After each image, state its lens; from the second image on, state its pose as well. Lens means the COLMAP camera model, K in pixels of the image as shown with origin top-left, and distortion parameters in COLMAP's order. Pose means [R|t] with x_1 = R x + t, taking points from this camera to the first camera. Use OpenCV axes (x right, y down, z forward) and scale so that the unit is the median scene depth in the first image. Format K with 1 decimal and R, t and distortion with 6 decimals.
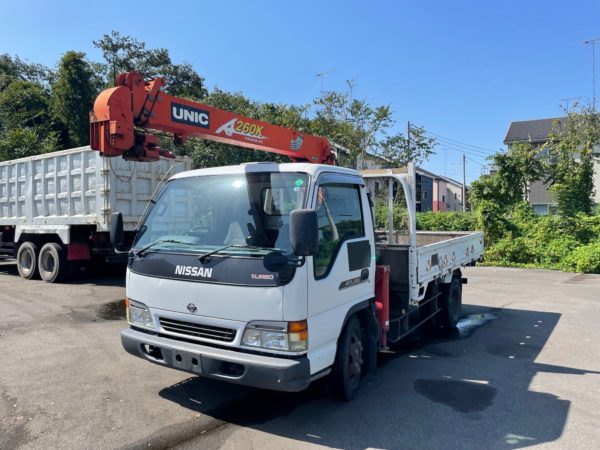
lens RADIAL K [[459.1, 0, 300.0], [0, 459.1, 225.0], [0, 0, 1]] dist [-0.006861, -0.008130]
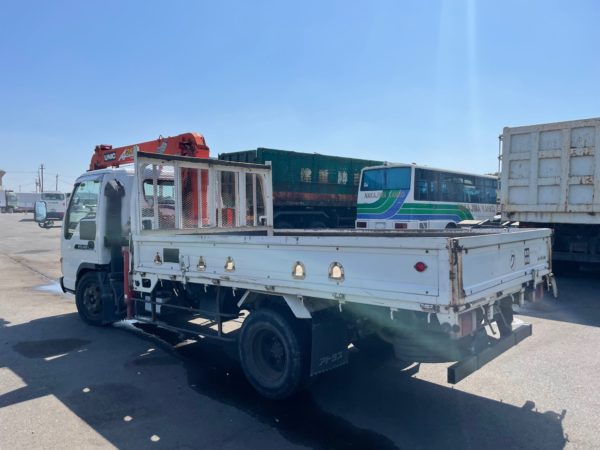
lens RADIAL K [[459.1, 0, 300.0], [0, 459.1, 225.0], [0, 0, 1]] dist [-0.006861, -0.008130]
pose [[-0.146990, 0.032494, -0.988604, 1.311021], [-0.009958, 0.999361, 0.034328, -0.008613], [0.989088, 0.014891, -0.146573, 1.669160]]
